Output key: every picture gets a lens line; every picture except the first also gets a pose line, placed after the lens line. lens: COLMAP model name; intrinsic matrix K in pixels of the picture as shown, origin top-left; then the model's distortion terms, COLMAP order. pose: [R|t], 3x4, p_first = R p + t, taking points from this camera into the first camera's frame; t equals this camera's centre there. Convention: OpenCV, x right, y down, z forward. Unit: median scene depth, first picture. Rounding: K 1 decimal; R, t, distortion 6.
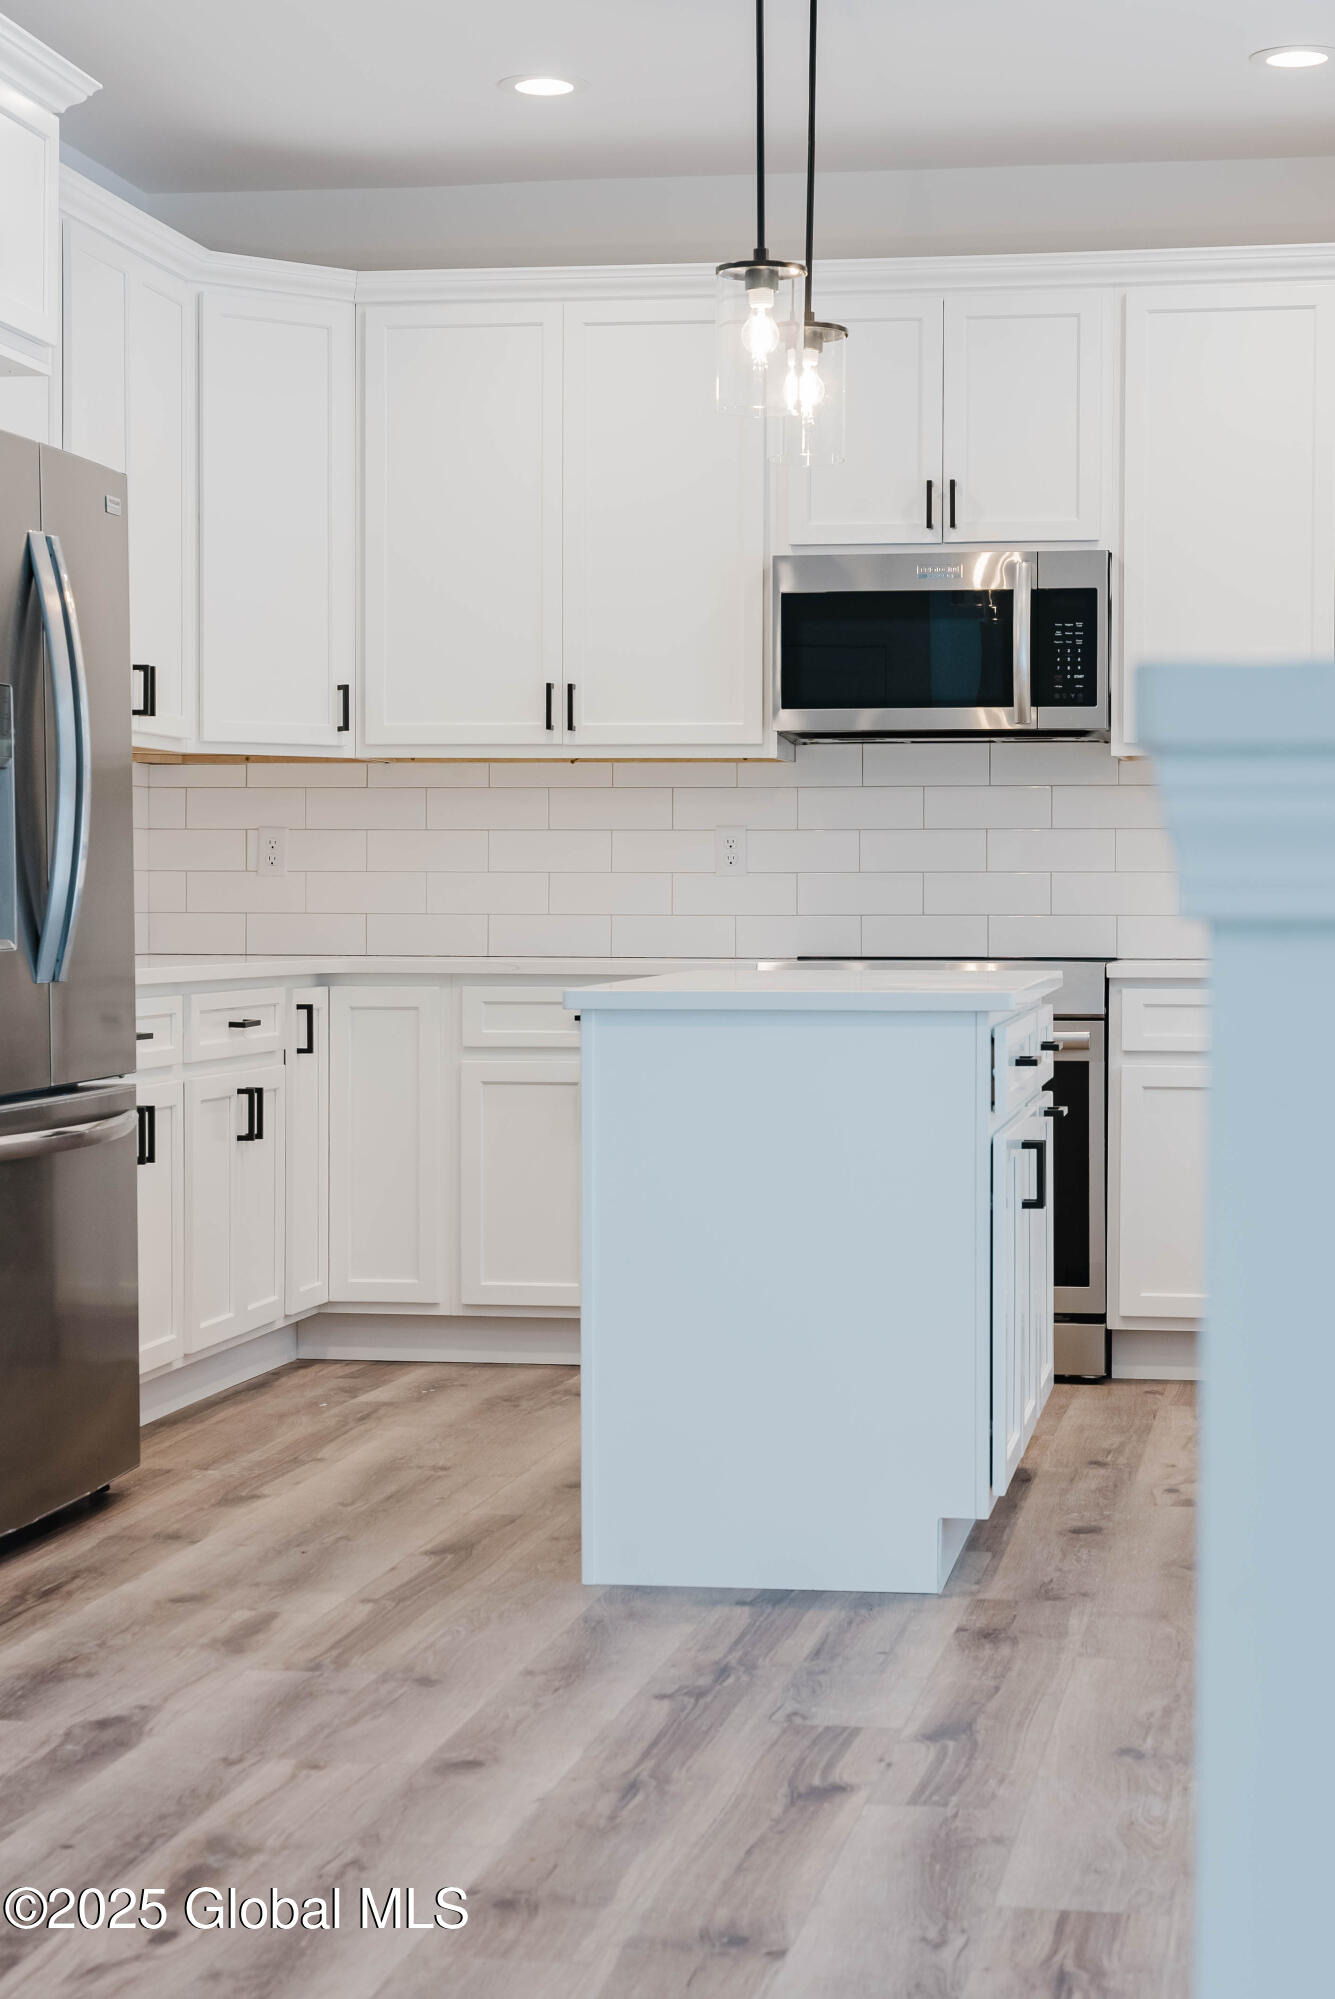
lens RADIAL K [[3429.9, 0, 754.0], [0, 3429.9, 959.4], [0, 0, 1]] dist [-0.000622, 0.019475]
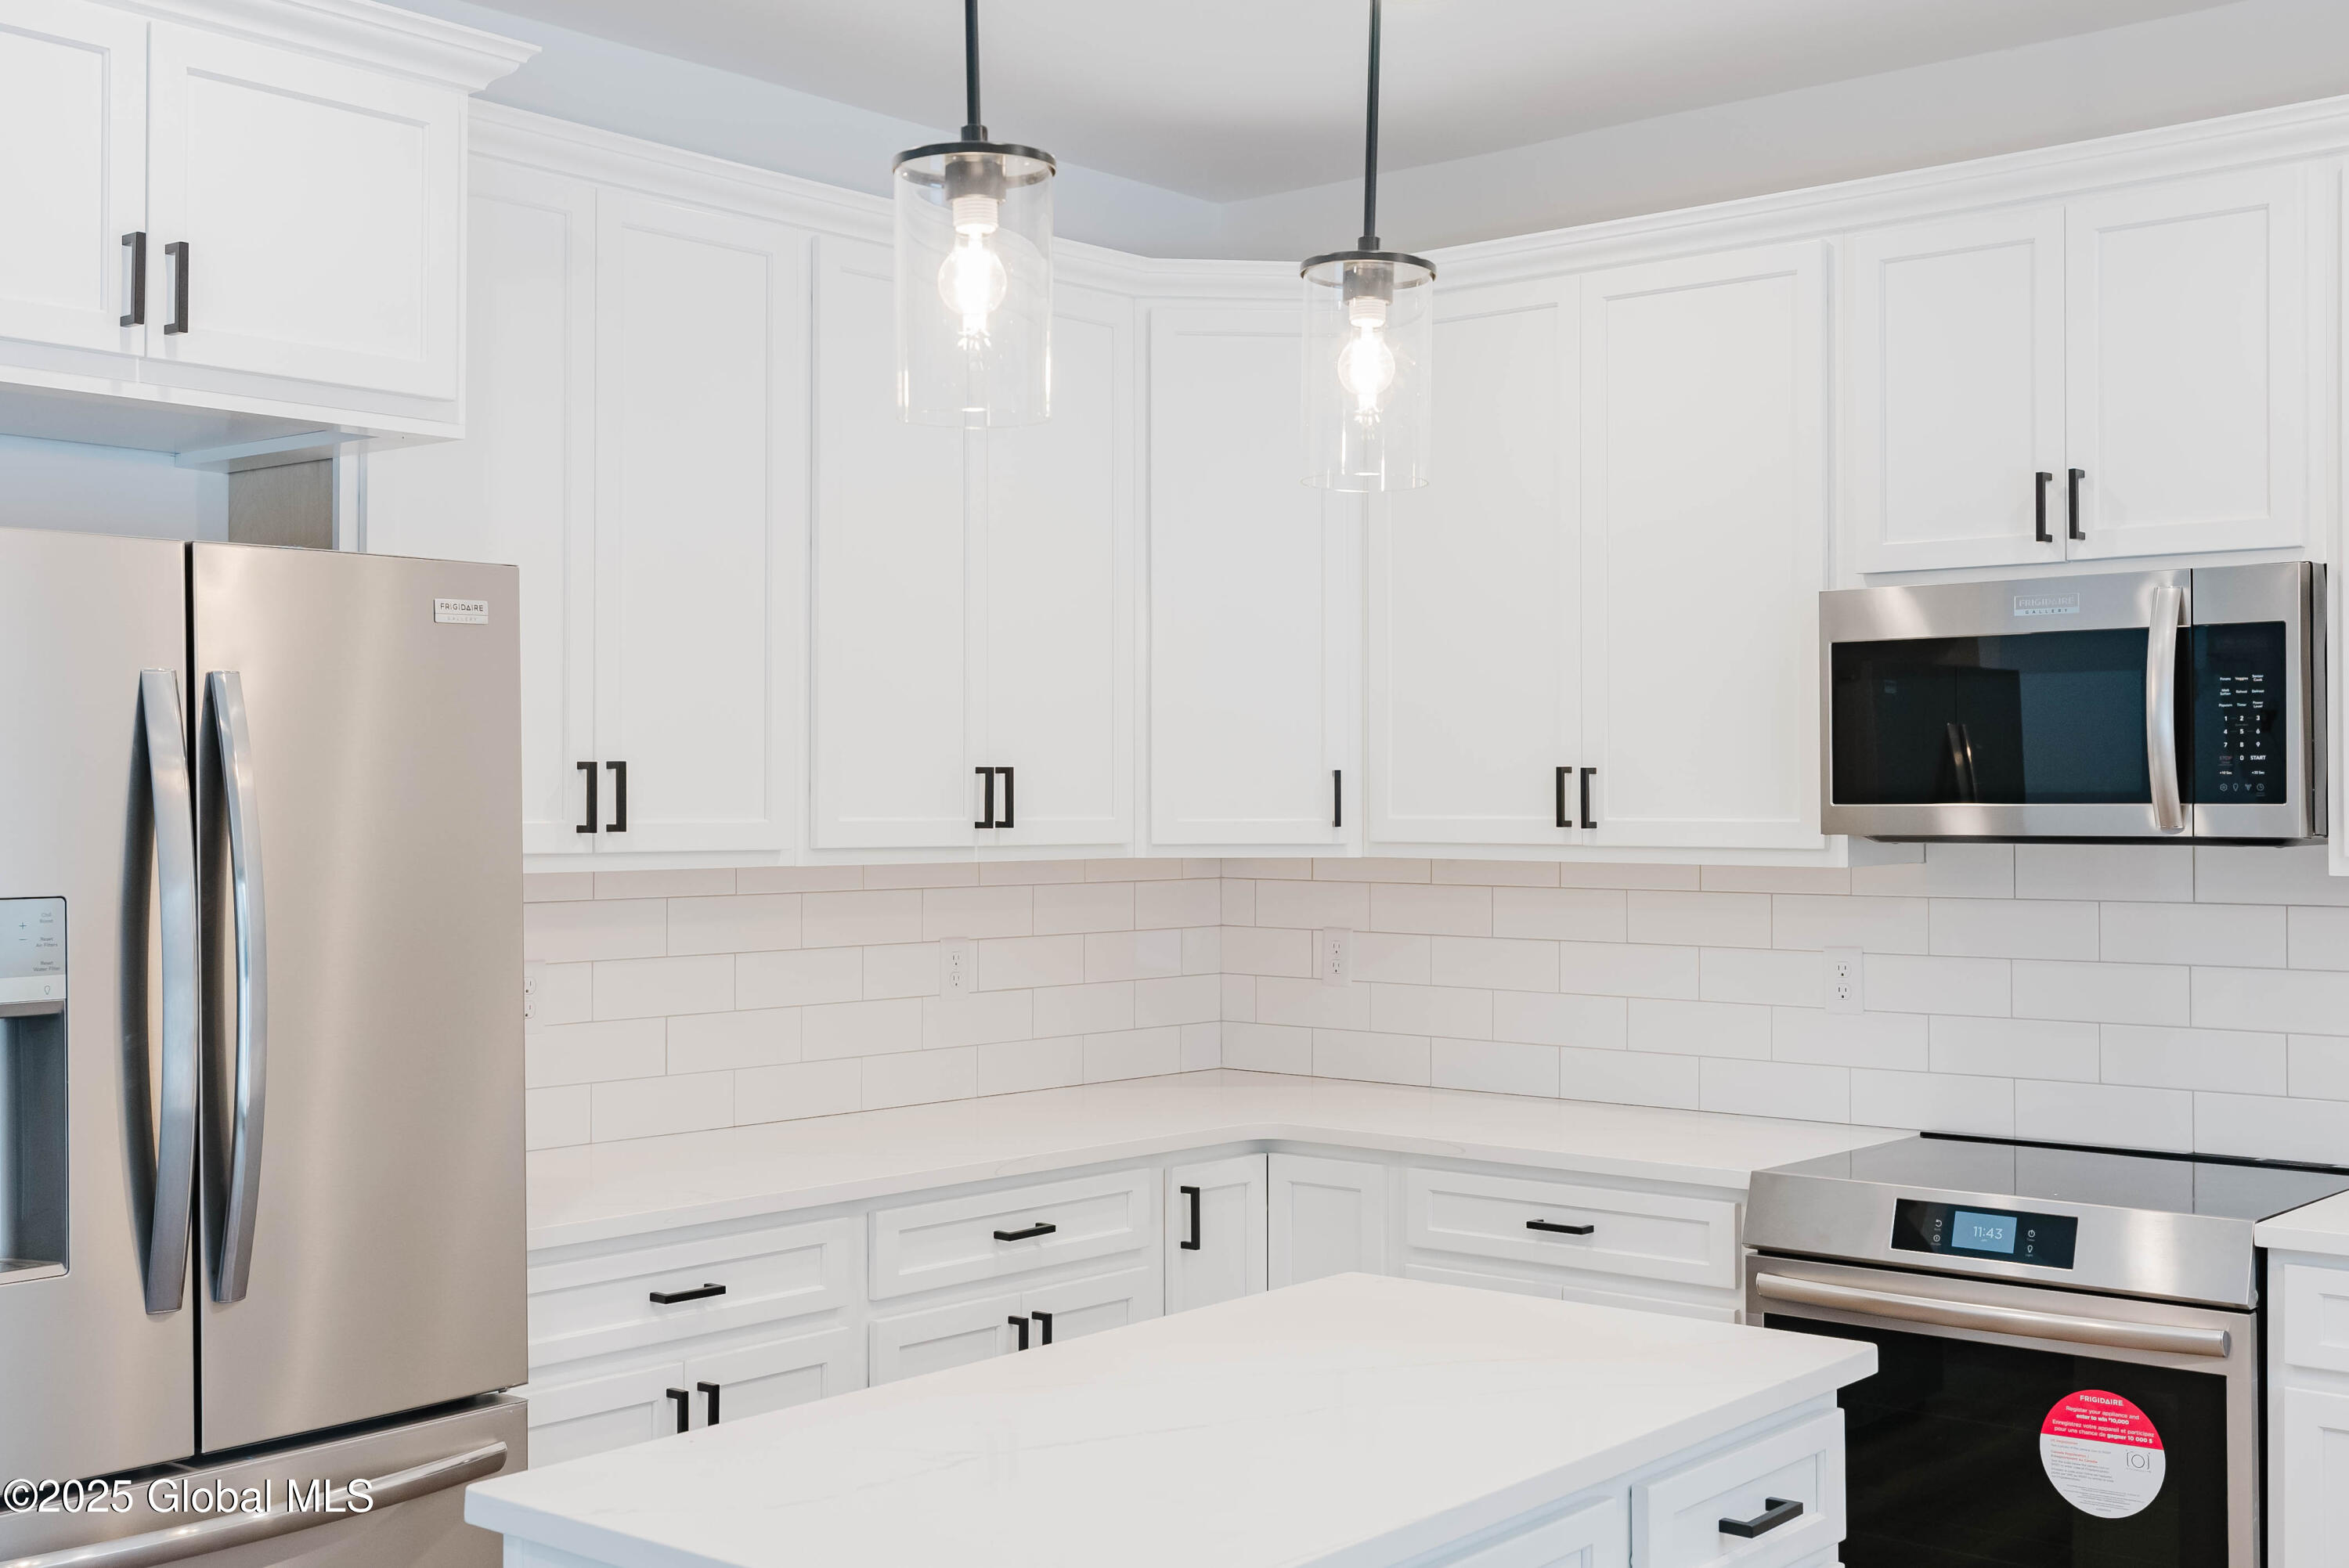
lens RADIAL K [[2591.6, 0, 1189.2], [0, 2591.6, 776.1], [0, 0, 1]] dist [-0.004749, 0.013681]
pose [[0.851506, -0.007748, -0.524287, 0.179872], [-0.006186, 0.999673, -0.024820, -0.065472], [0.524308, 0.024378, 0.851180, 0.474805]]
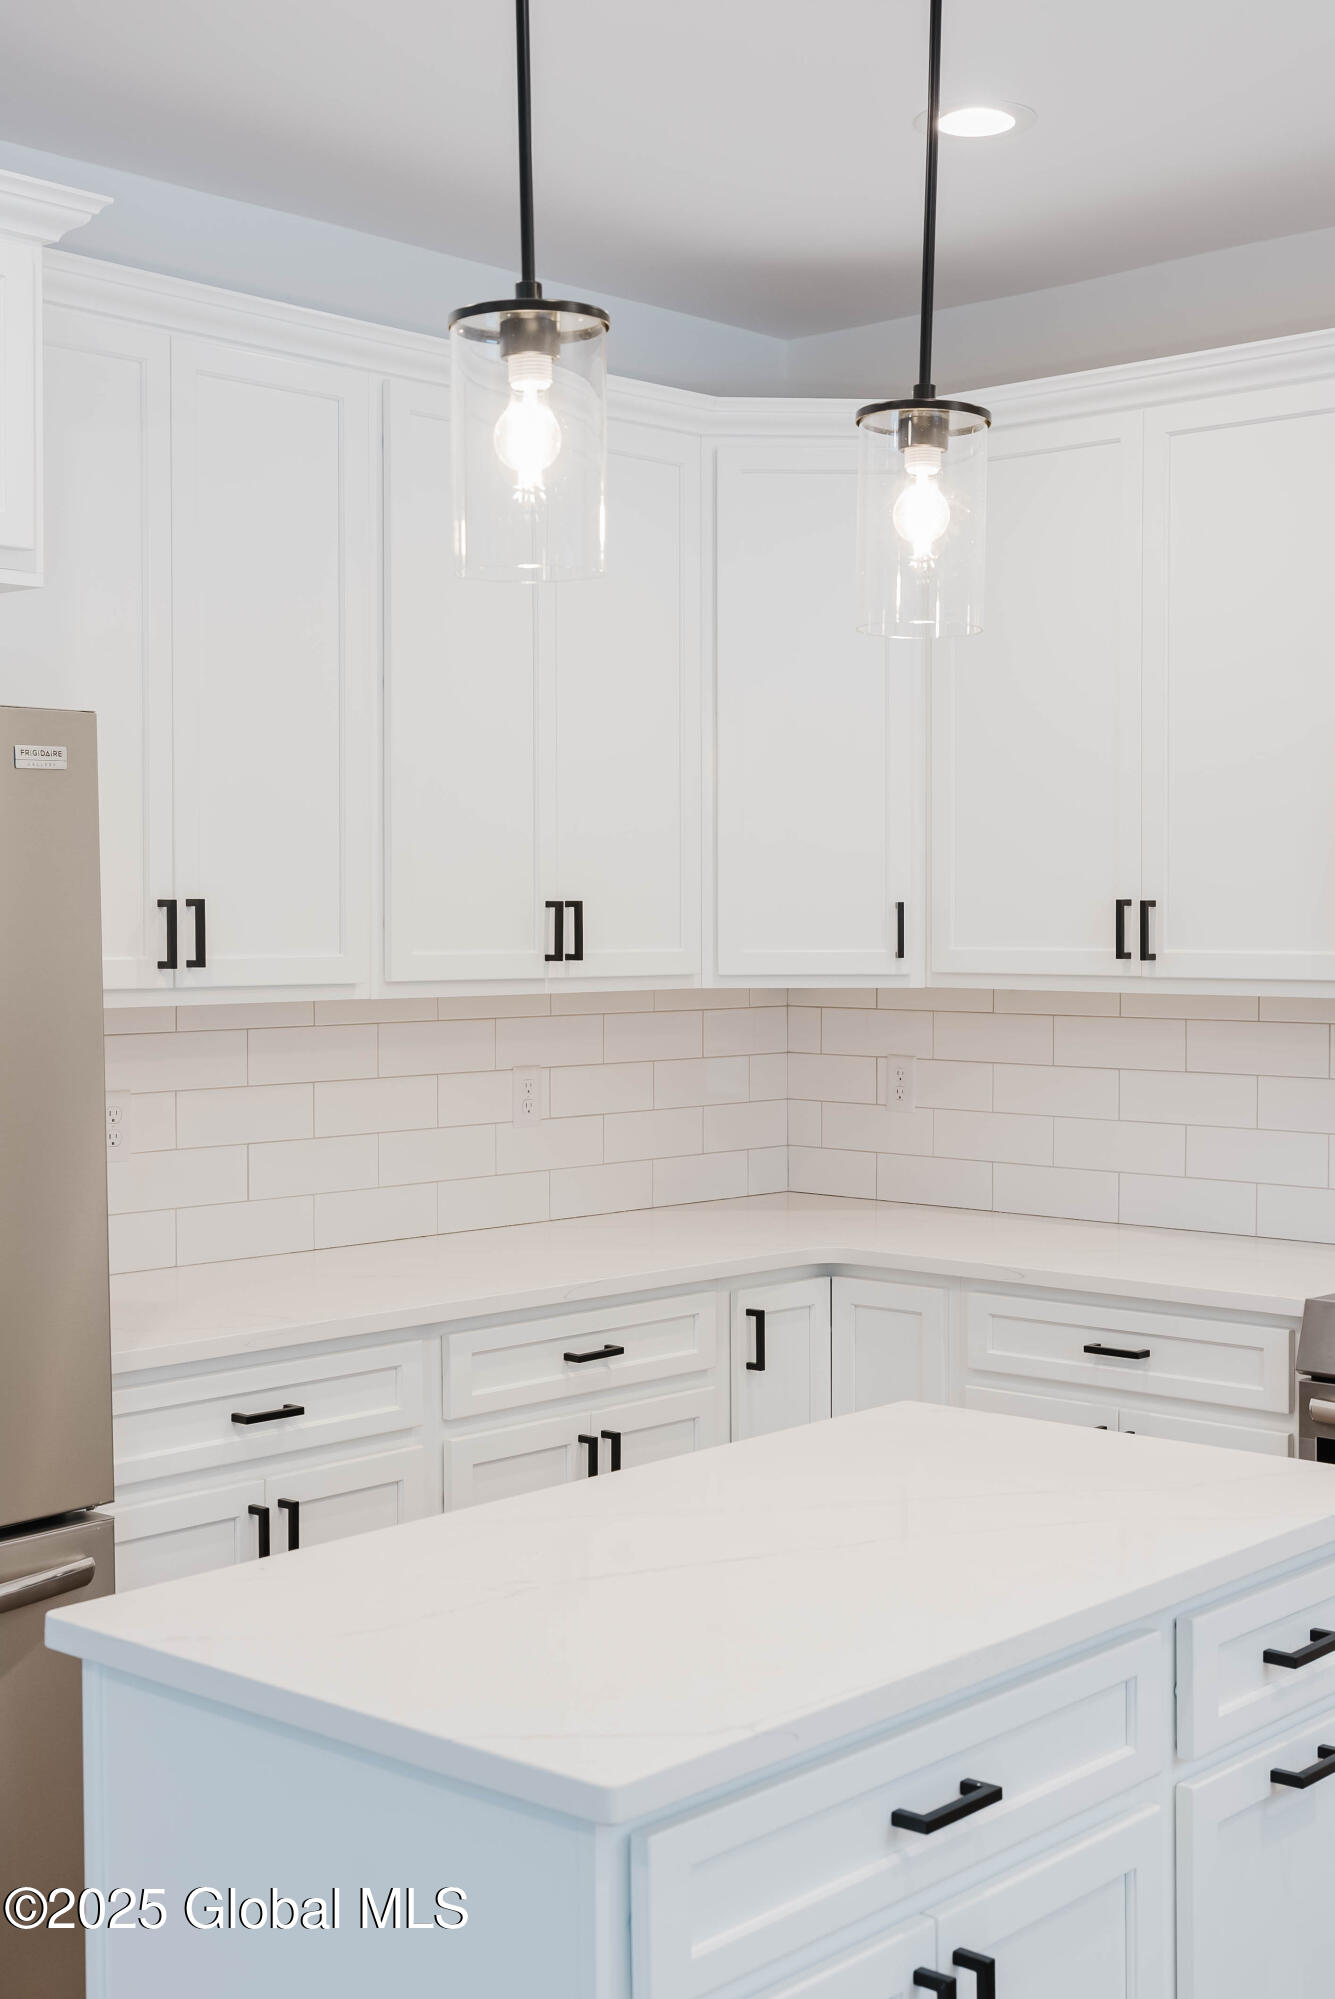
lens RADIAL K [[2527.1, 0, 667.5], [0, 2527.1, 999.5], [0, 0, 1]] dist [-0.001879, 0.015605]
pose [[0.830319, 0.013824, -0.557116, 0.181258], [-0.004825, 0.999833, 0.017618, -0.069491], [0.557267, -0.011940, 0.830247, 0.477980]]
